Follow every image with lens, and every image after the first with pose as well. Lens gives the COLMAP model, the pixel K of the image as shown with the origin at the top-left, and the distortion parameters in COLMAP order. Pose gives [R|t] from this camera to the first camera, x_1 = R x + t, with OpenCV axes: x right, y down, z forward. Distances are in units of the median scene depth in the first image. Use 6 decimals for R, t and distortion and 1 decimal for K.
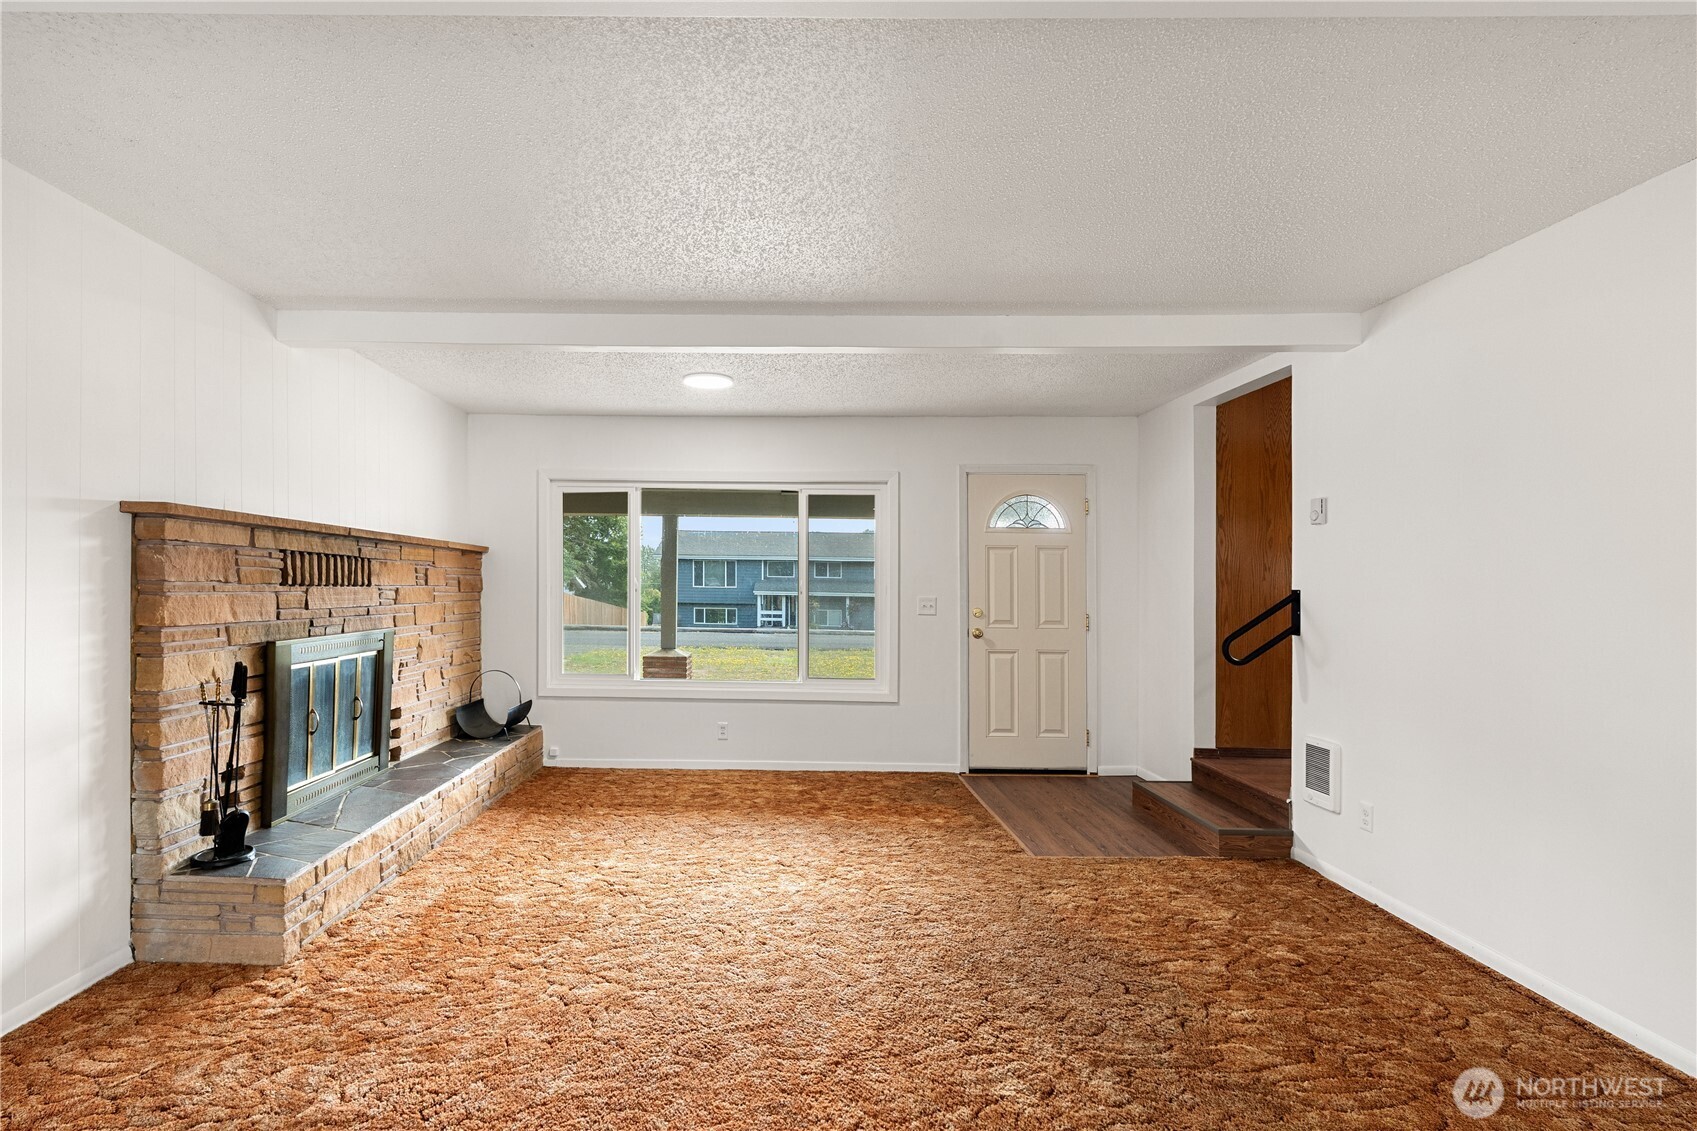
lens RADIAL K [[802.5, 0, 761.6], [0, 802.5, 590.1], [0, 0, 1]] dist [-0.012506, 0.006917]
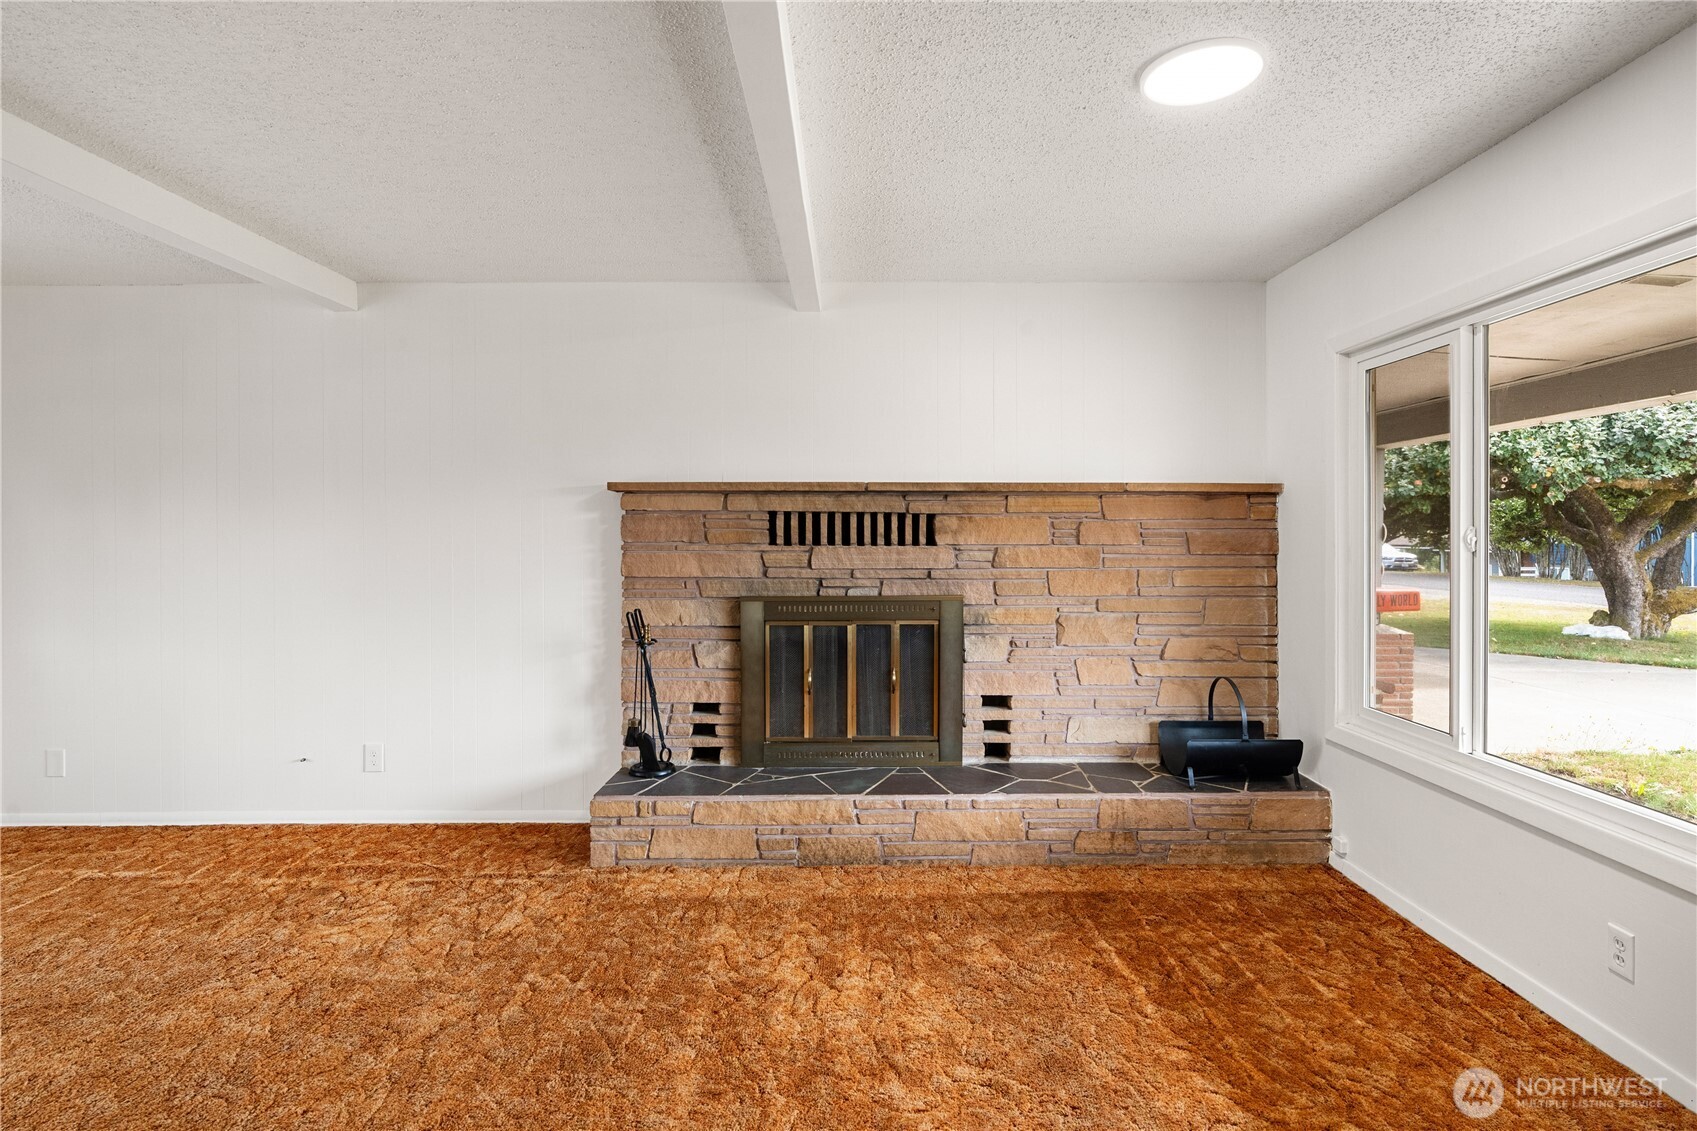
lens RADIAL K [[855.0, 0, 848.6], [0, 855.0, 537.6], [0, 0, 1]] dist [-0.001382, 0.000177]
pose [[0.026859, -0.008379, -0.999604, 0.490808], [-0.004413, 0.999954, -0.008501, -0.006046], [0.999629, 0.004639, 0.026821, 0.979737]]
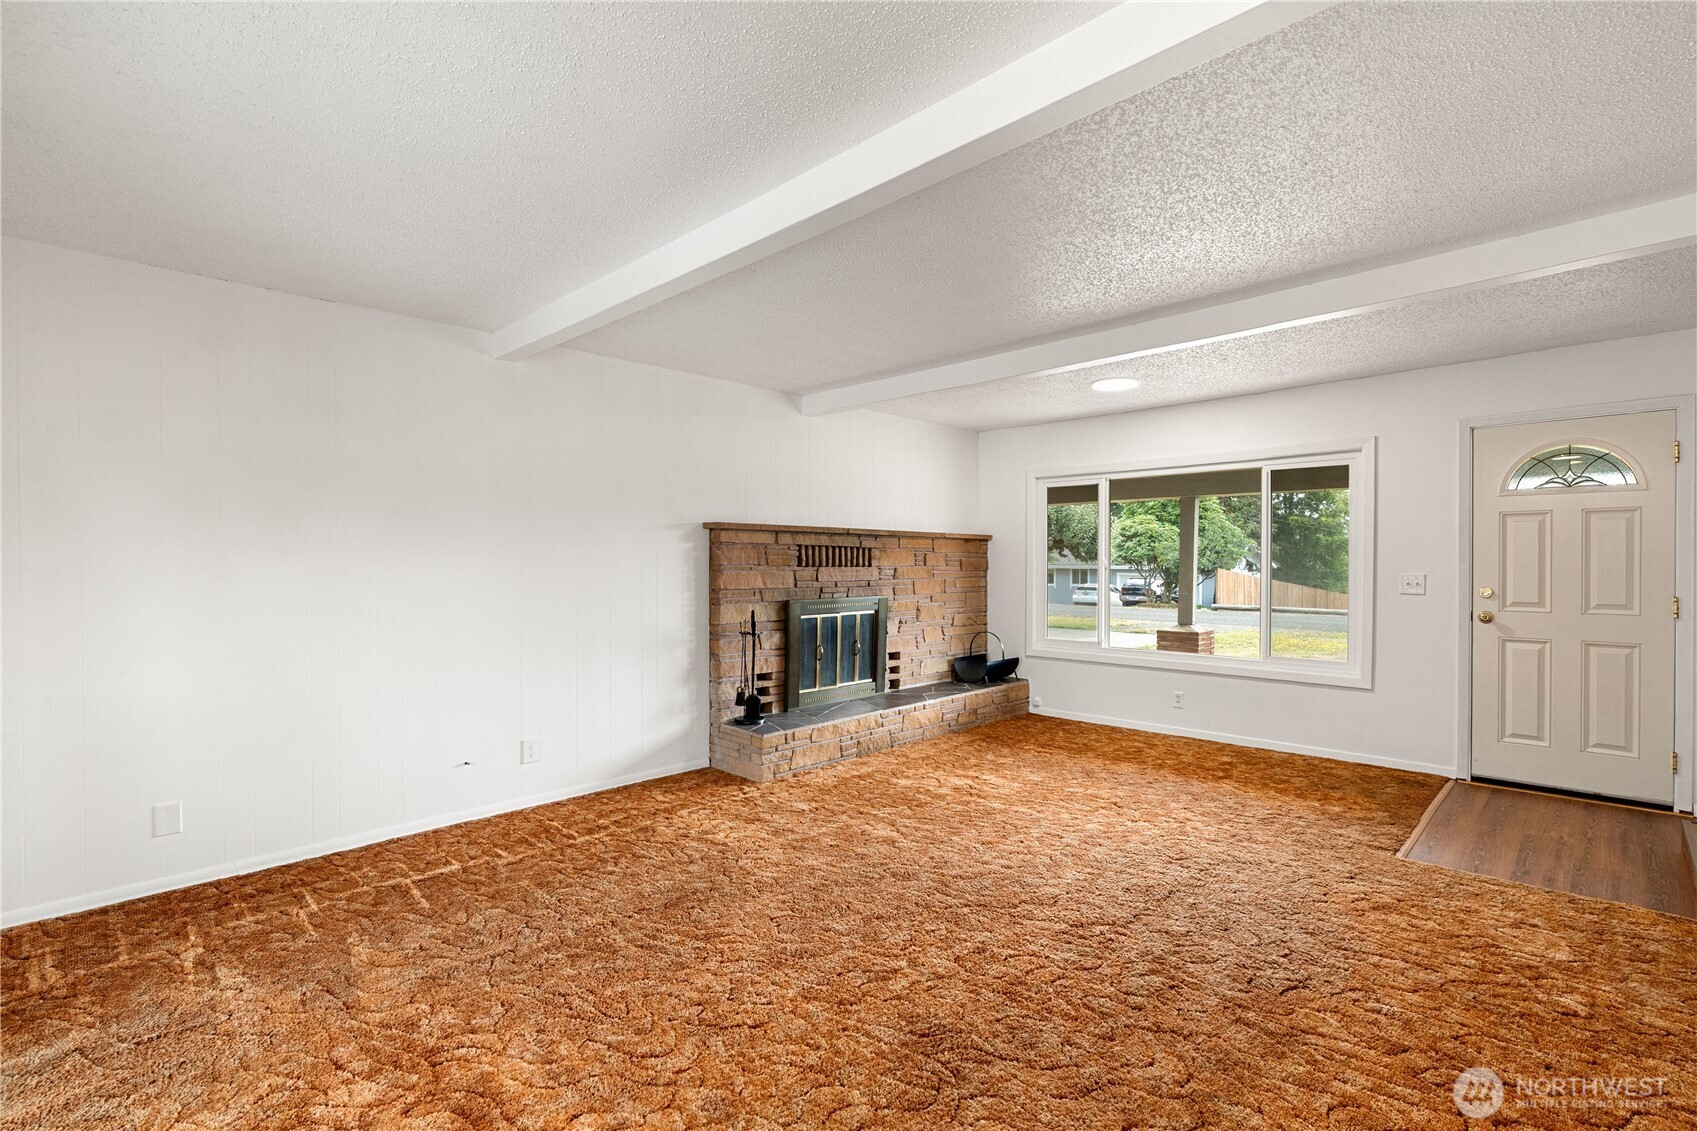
lens RADIAL K [[769.1, 0, 848.5], [0, 769.1, 565.5], [0, 0, 1]] dist [-0.009203, 0.005153]
pose [[0.727089, -0.009467, -0.686478, 0.508379], [0.004473, 0.999949, -0.009053, 0.006218], [0.686529, 0.003512, 0.727094, -0.068681]]
